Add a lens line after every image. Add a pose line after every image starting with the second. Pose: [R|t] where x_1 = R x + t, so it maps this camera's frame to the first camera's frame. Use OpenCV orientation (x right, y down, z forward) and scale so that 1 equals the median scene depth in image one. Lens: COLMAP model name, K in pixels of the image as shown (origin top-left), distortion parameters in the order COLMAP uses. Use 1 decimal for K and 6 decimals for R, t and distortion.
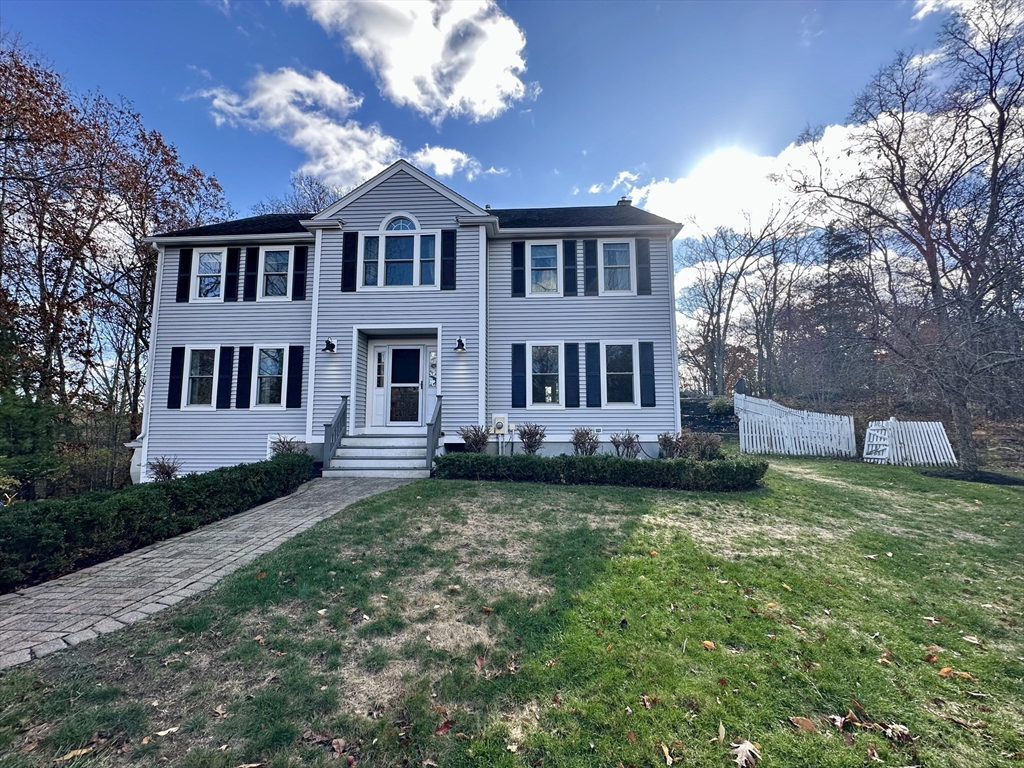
lens RADIAL K [[405.0, 0, 513.7], [0, 405.0, 385.0], [0, 0, 1]] dist [-0.002723, 0.000408]
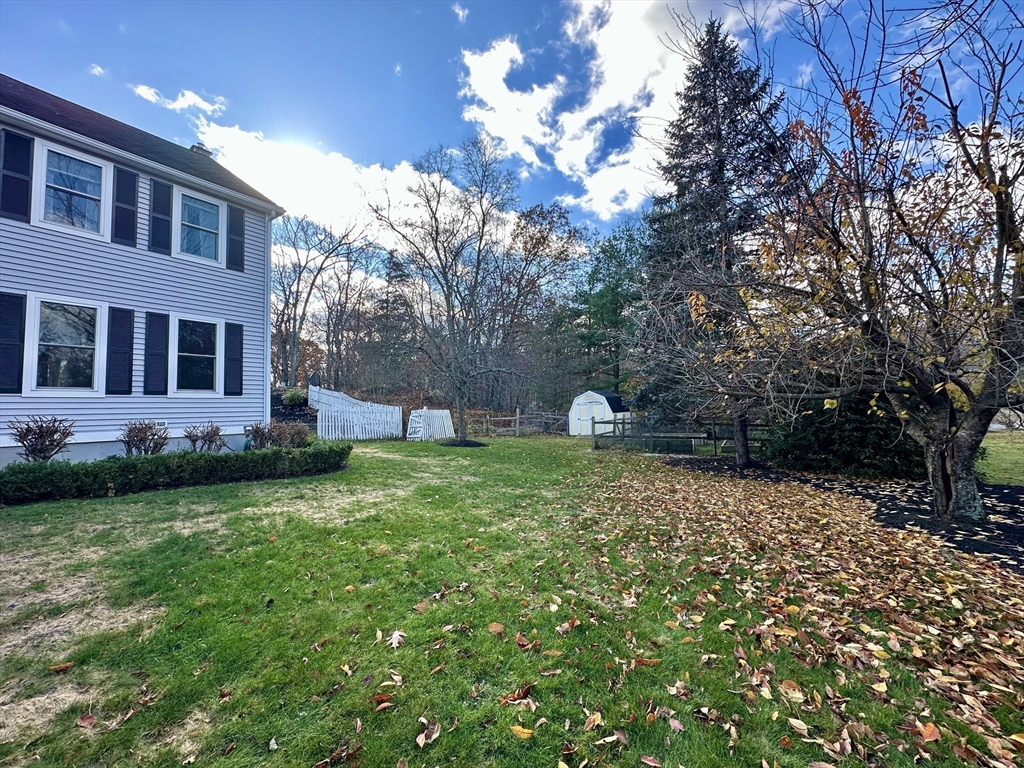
lens RADIAL K [[405.0, 0, 511.8], [0, 405.0, 383.4], [0, 0, 1]] dist [-0.002723, 0.000408]
pose [[0.552086, 0.042025, 0.832728, -0.076340], [-0.054306, 0.998421, -0.014383, 0.006272], [-0.832017, -0.037281, 0.553496, -0.012936]]
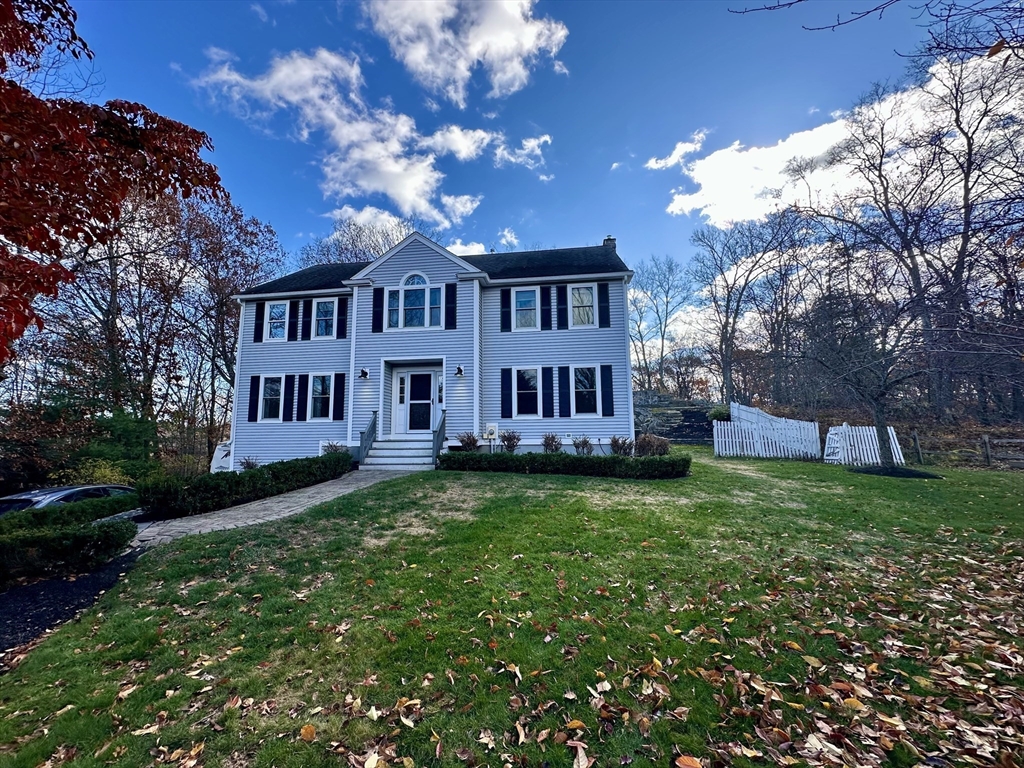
lens RADIAL K [[405.0, 0, 515.1], [0, 405.0, 385.6], [0, 0, 1]] dist [-0.002723, 0.000408]
pose [[0.996700, -0.017624, -0.079236, 0.146271], [0.015748, 0.999582, -0.024246, -0.016474], [0.079630, 0.022918, 0.996561, -0.287776]]
